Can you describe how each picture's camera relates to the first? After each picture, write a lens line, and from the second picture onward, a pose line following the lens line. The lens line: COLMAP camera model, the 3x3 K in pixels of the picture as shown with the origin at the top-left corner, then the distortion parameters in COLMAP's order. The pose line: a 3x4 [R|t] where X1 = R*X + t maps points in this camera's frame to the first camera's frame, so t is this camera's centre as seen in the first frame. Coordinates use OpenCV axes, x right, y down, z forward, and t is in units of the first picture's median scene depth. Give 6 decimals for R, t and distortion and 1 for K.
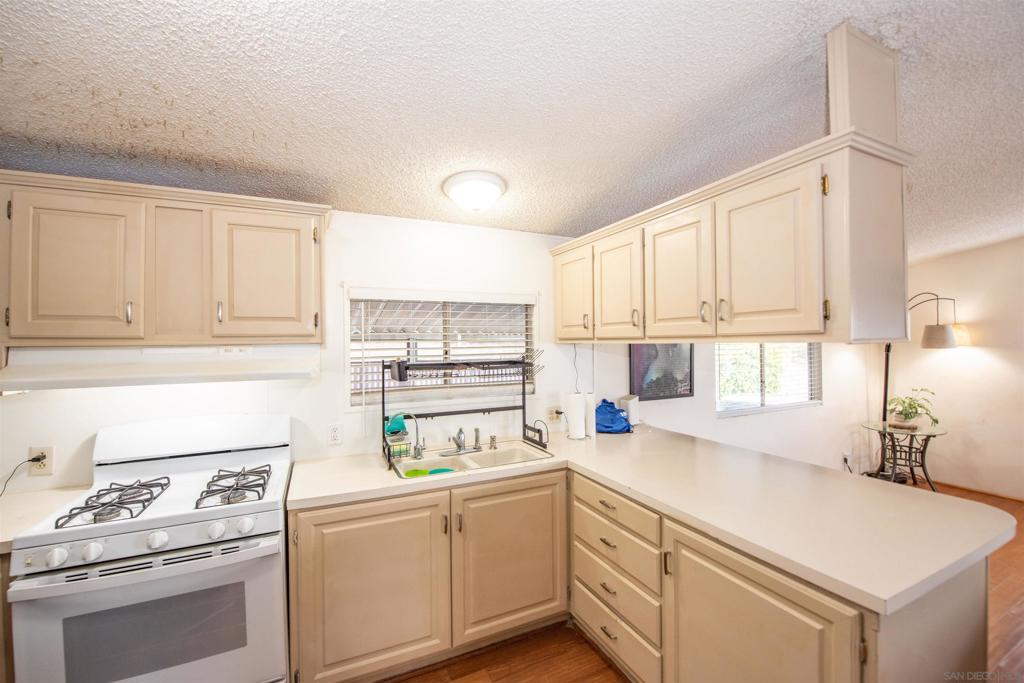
lens RADIAL K [[416.4, 0, 513.7], [0, 416.4, 340.8], [0, 0, 1]] dist [-0.014423, -0.001883]
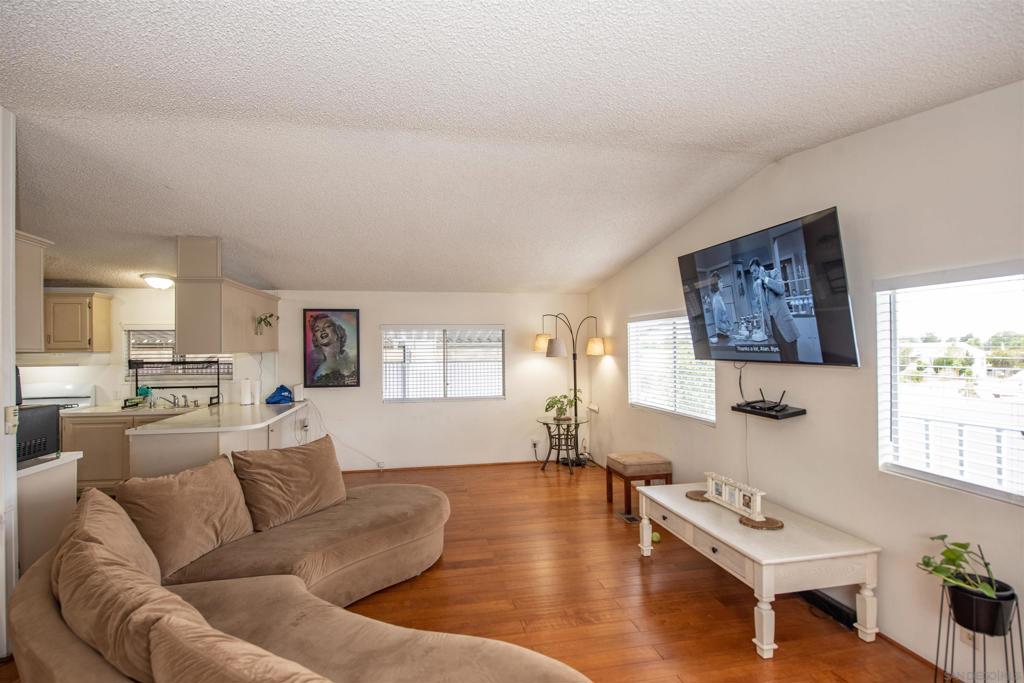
lens RADIAL K [[494.0, 0, 507.0], [0, 494.0, 342.6], [0, 0, 1]] dist [-0.012228, -0.000977]
pose [[0.969846, 0.003972, -0.243687, 1.950452], [-0.003640, 0.999992, 0.001812, -0.045931], [0.243693, -0.000870, 0.969852, -0.863307]]
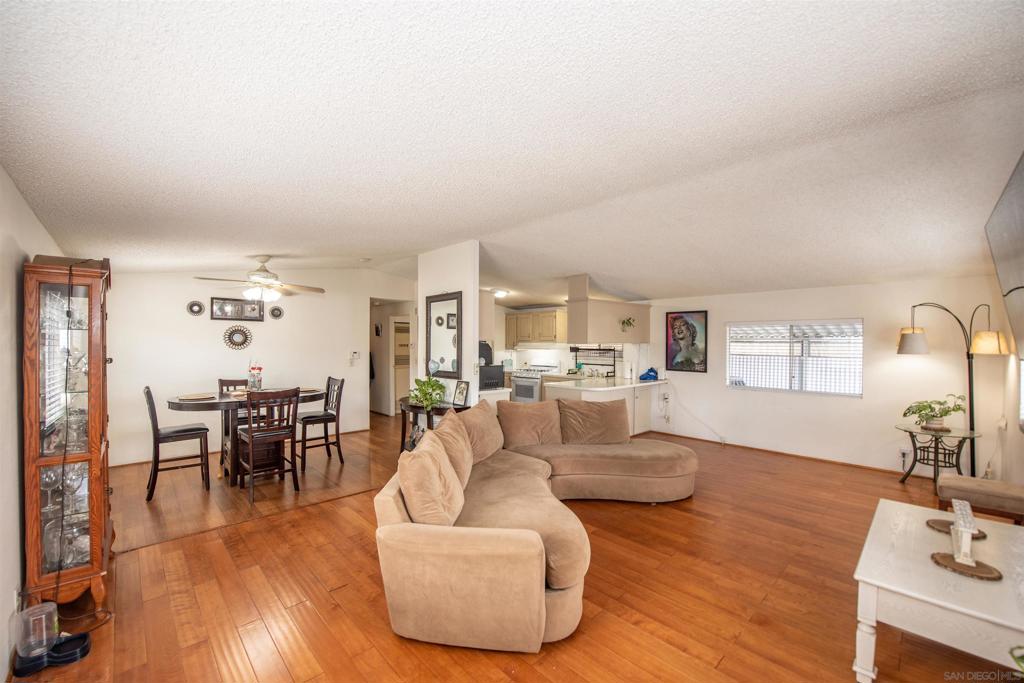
lens RADIAL K [[416.4, 0, 502.1], [0, 416.4, 342.5], [0, 0, 1]] dist [-0.014423, -0.001883]
pose [[0.299502, 0.017523, -0.953935, 2.727161], [-0.001638, 0.999839, 0.017852, -0.050055], [0.954094, -0.003784, 0.299482, -0.632251]]
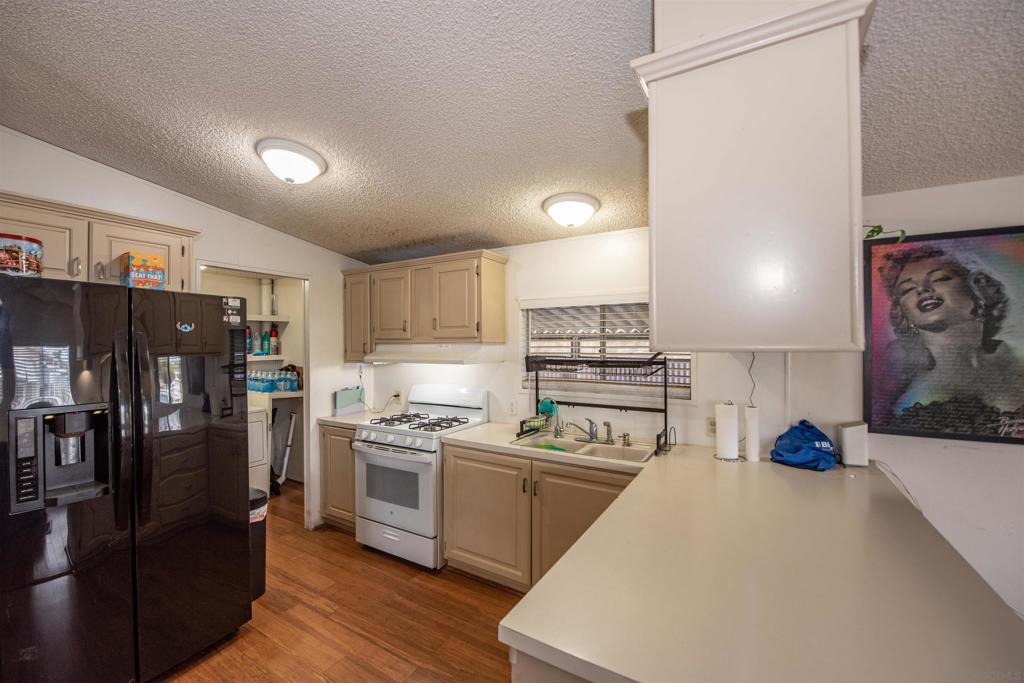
lens RADIAL K [[416.4, 0, 498.3], [0, 416.4, 342.6], [0, 0, 1]] dist [-0.014423, -0.001883]
pose [[0.546407, 0.008305, -0.837478, 0.660204], [0.001745, 0.999937, 0.011055, -0.007108], [0.837518, -0.007502, 0.546358, 0.185885]]
